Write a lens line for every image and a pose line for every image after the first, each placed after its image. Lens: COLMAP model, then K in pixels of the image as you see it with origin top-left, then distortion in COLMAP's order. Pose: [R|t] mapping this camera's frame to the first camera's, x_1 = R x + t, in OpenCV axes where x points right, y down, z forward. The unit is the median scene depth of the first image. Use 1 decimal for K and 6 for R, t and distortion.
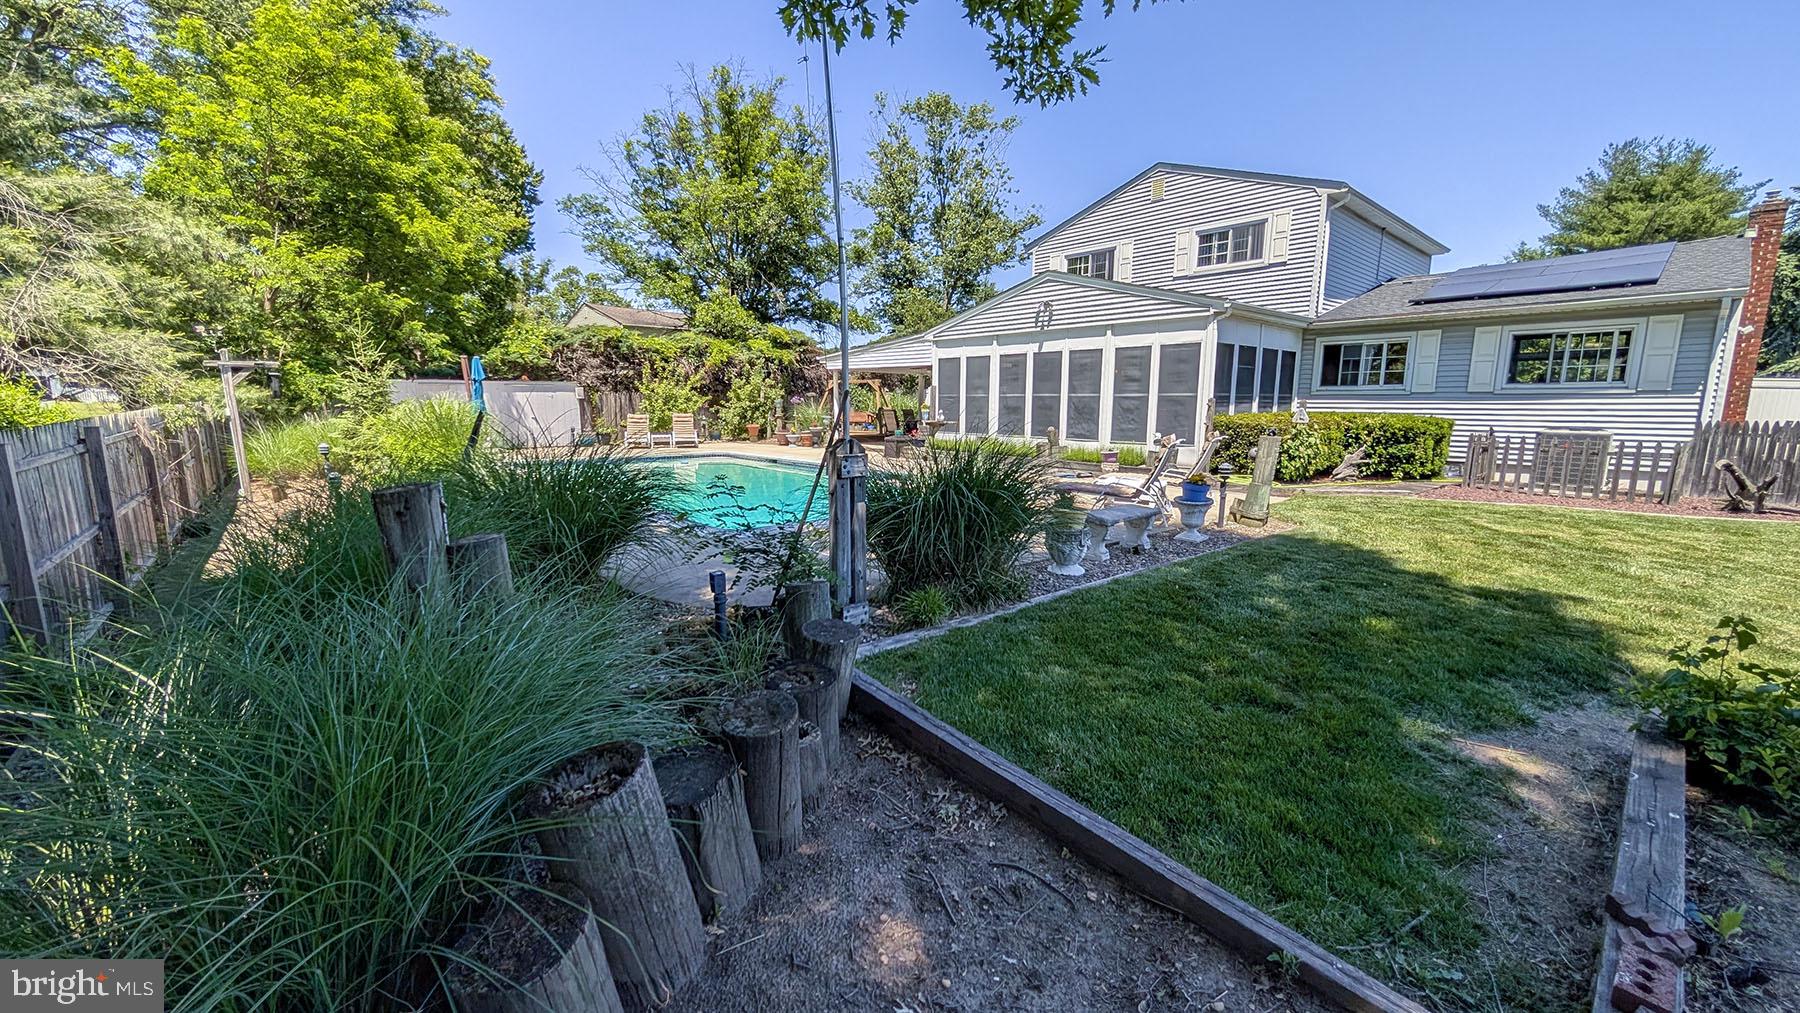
lens RADIAL K [[675.3, 0, 907.2], [0, 675.3, 510.1], [0, 0, 1]] dist [0.000867, -0.000316]
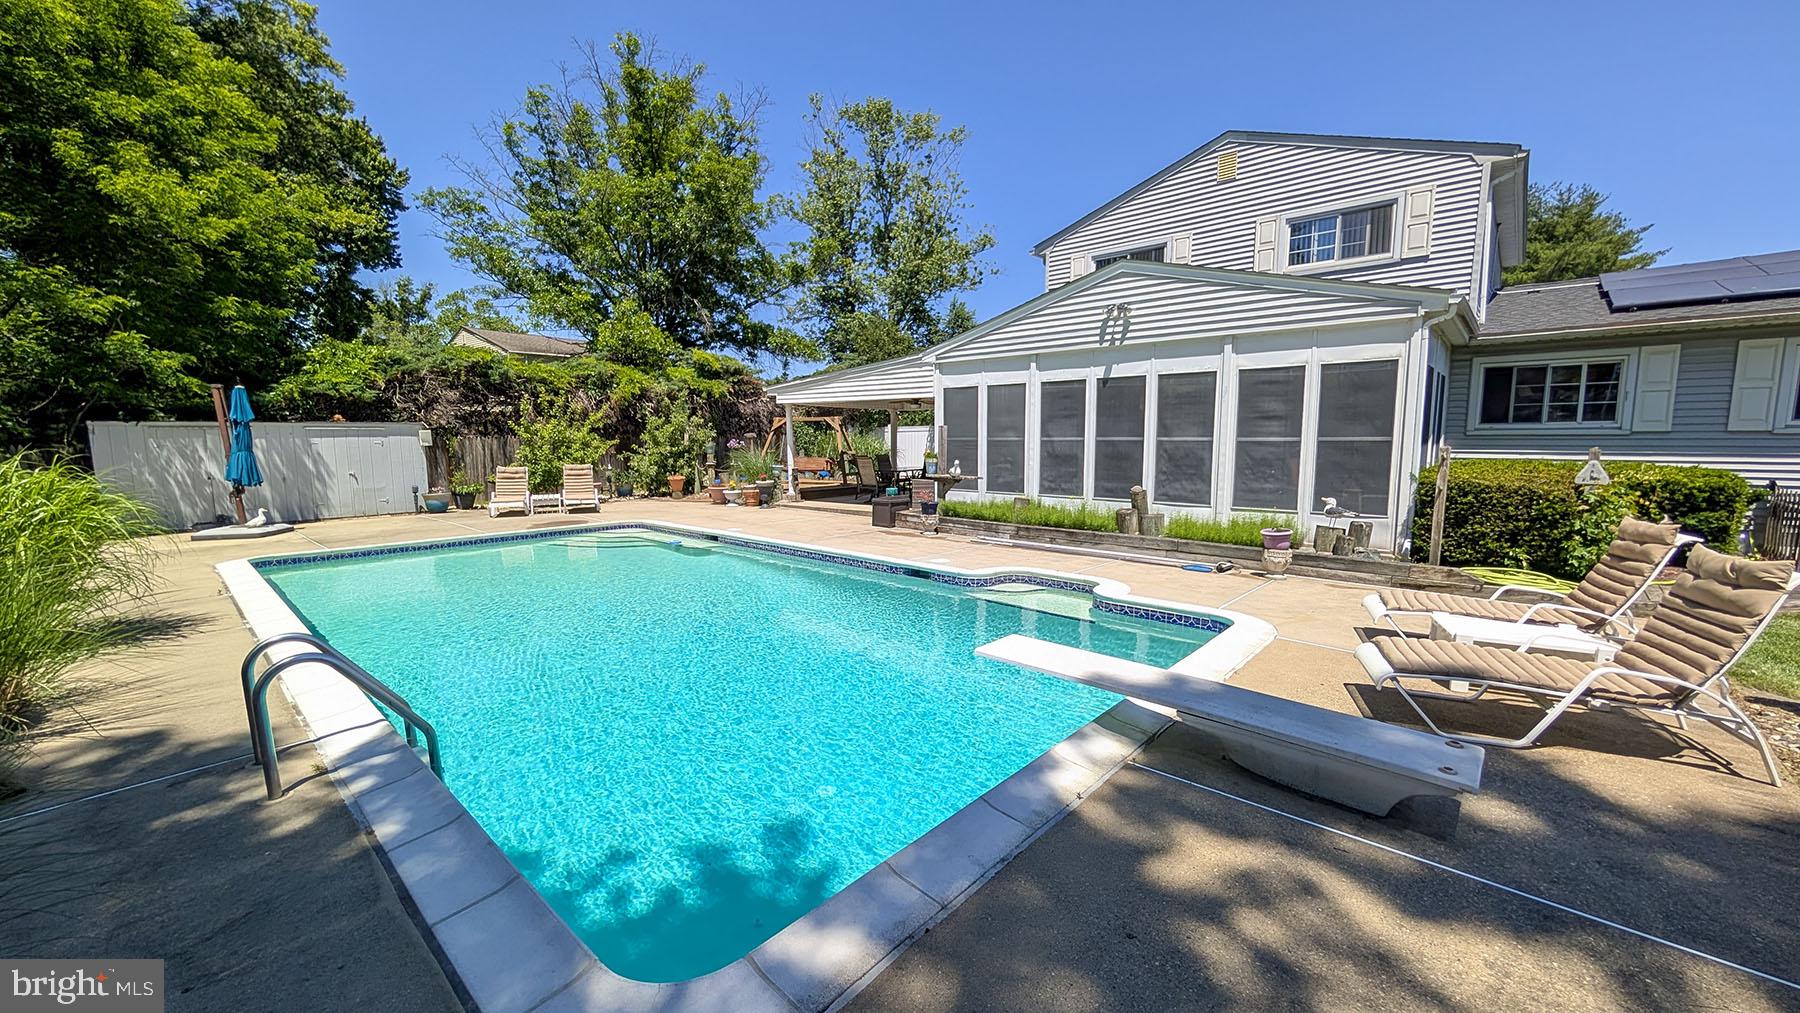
lens RADIAL K [[675.3, 0, 906.4], [0, 675.3, 514.7], [0, 0, 1]] dist [0.000867, -0.000316]
pose [[0.993105, -0.023037, 0.114941, -0.074175], [0.027952, 0.998754, -0.041330, -0.056285], [-0.113845, 0.044258, 0.992512, 0.272911]]
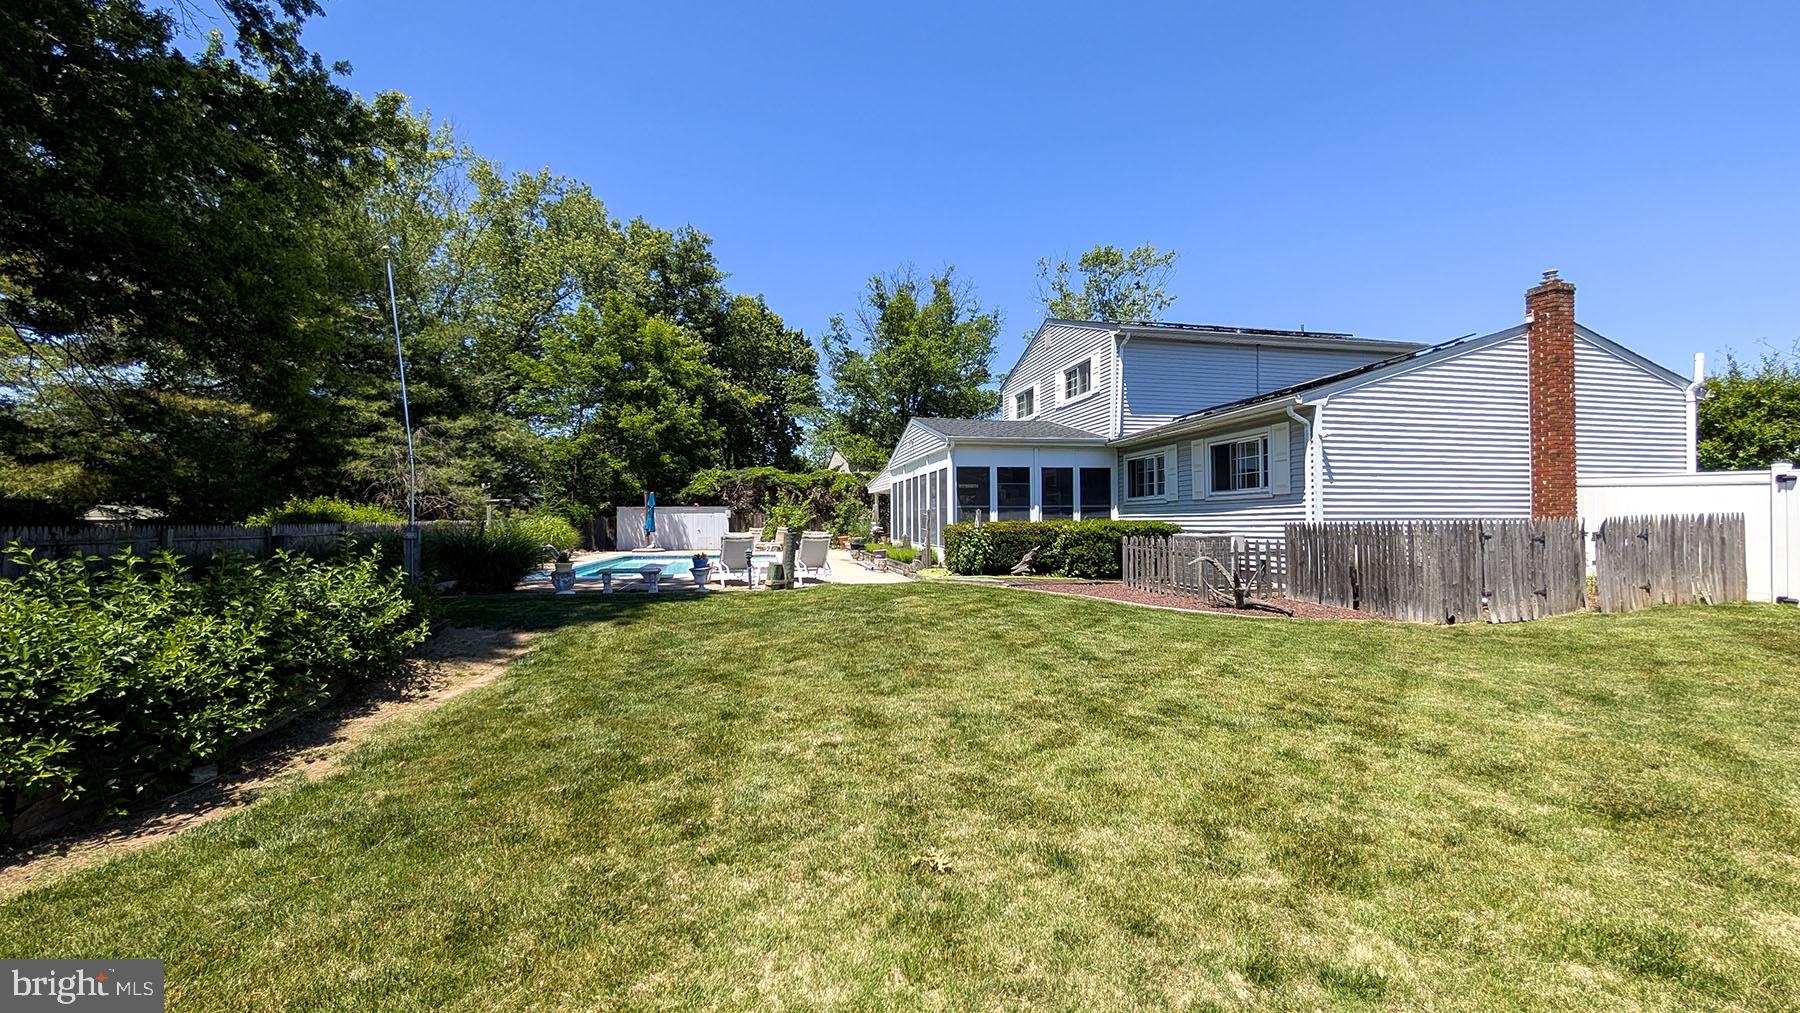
lens RADIAL K [[675.3, 0, 901.7], [0, 675.3, 511.1], [0, 0, 1]] dist [0.000867, -0.000316]
pose [[0.870549, -0.015274, -0.491845, 0.652387], [-0.071885, 0.984848, -0.157819, 0.029506], [0.486803, 0.172745, 0.856260, -0.089034]]
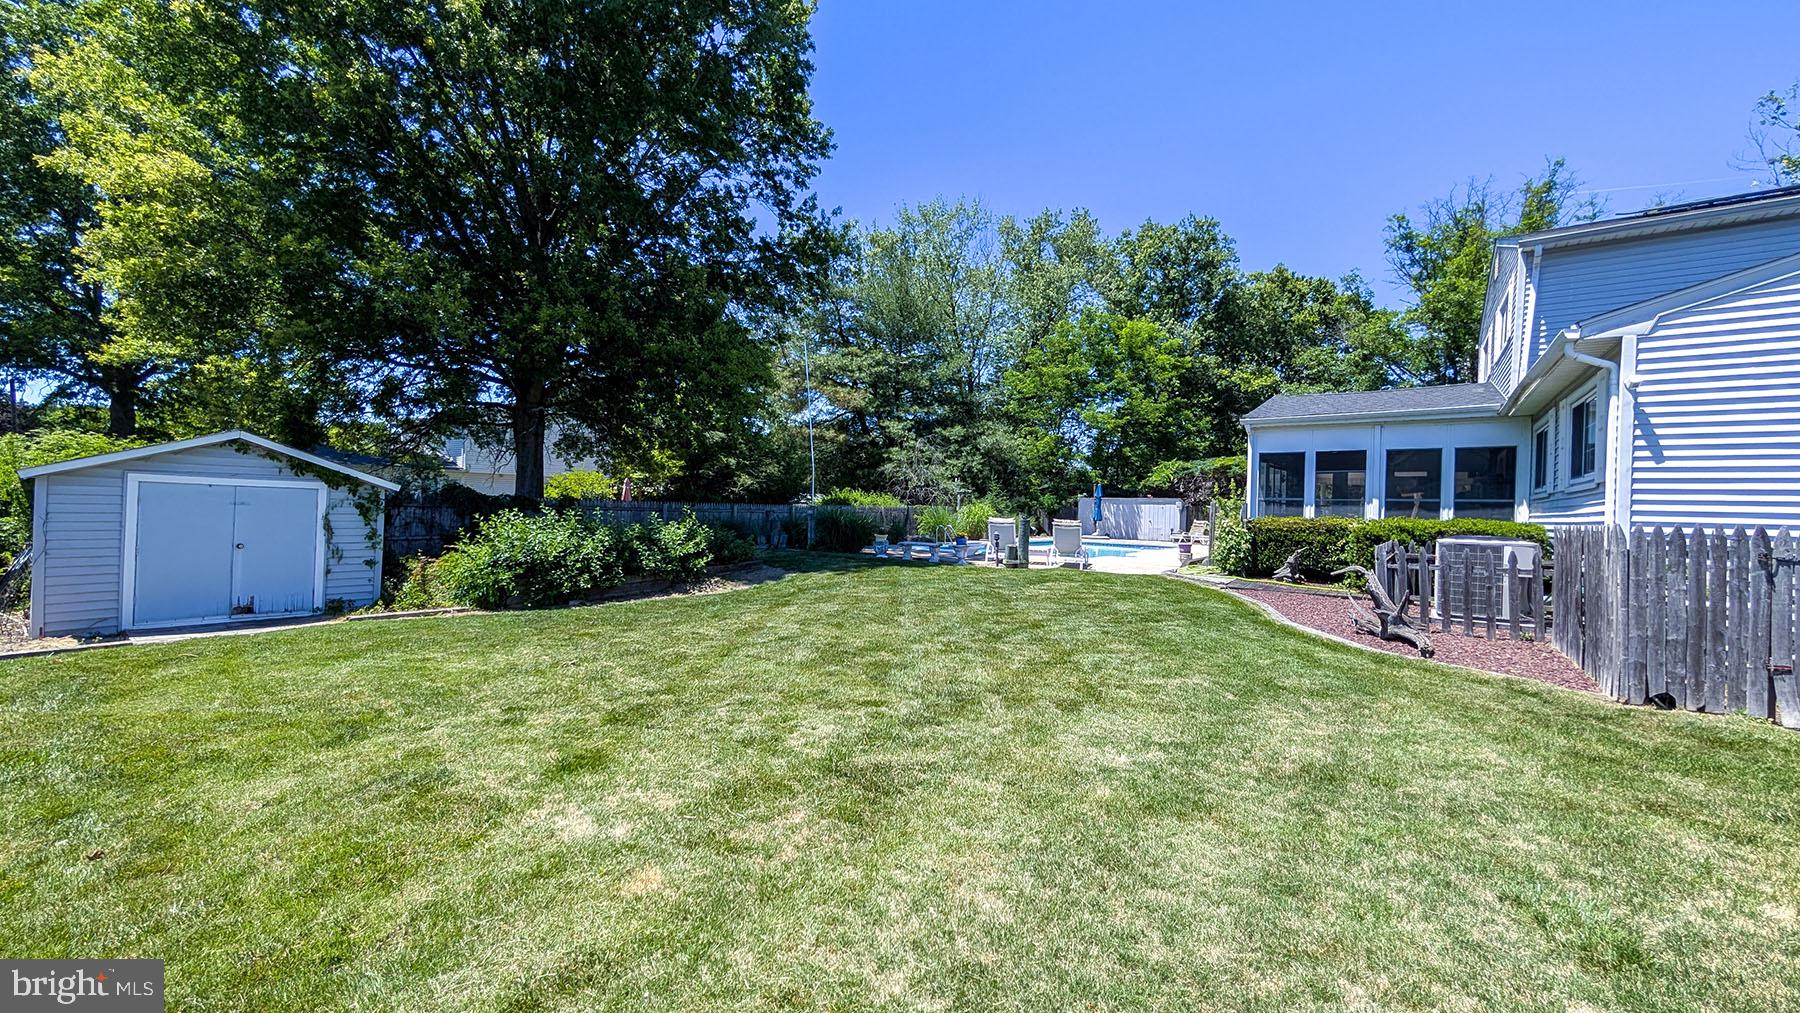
lens RADIAL K [[675.3, 0, 908.9], [0, 675.3, 511.2], [0, 0, 1]] dist [0.000867, -0.000316]
pose [[0.219510, 0.006980, -0.975585, 0.933537], [-0.181370, 0.982835, -0.033777, -0.006441], [0.958603, 0.184356, 0.217008, 0.140952]]
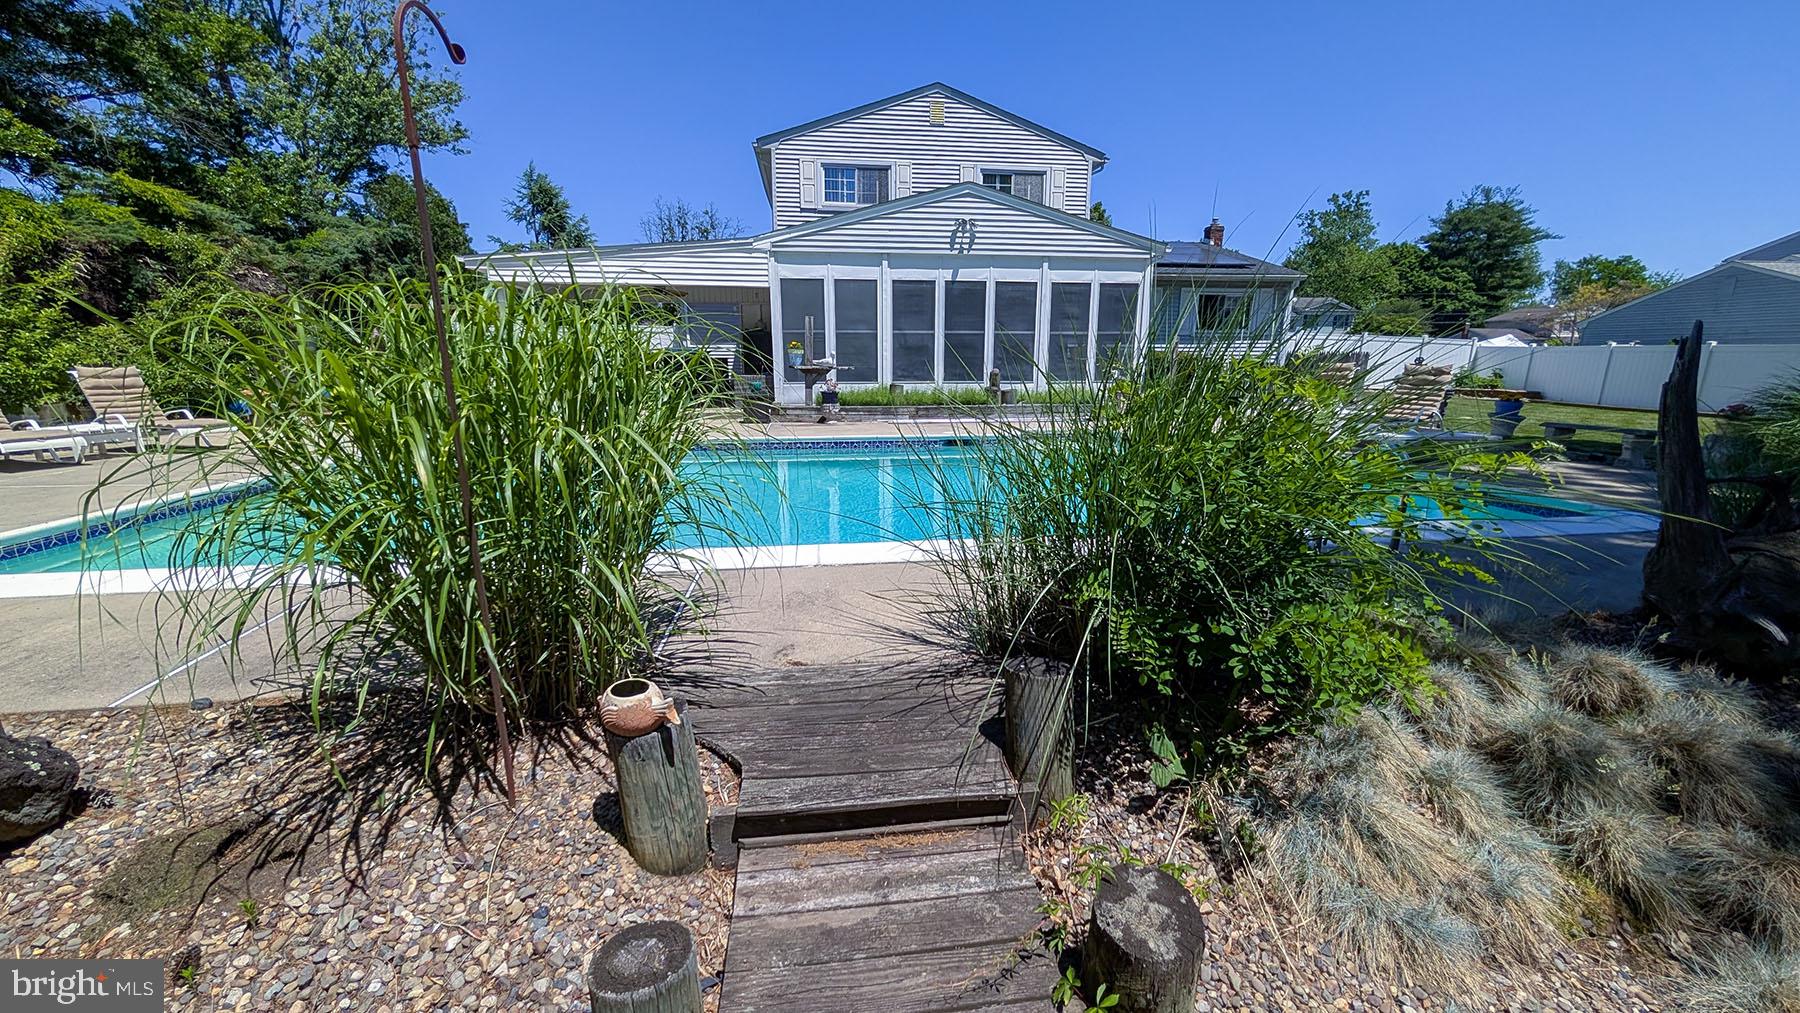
lens RADIAL K [[675.3, 0, 893.6], [0, 675.3, 516.1], [0, 0, 1]] dist [0.000867, -0.000316]
pose [[0.566412, -0.196891, 0.800257, -0.470255], [0.132763, 0.980158, 0.147186, -0.062946], [-0.813358, 0.022877, 0.581313, 0.461047]]
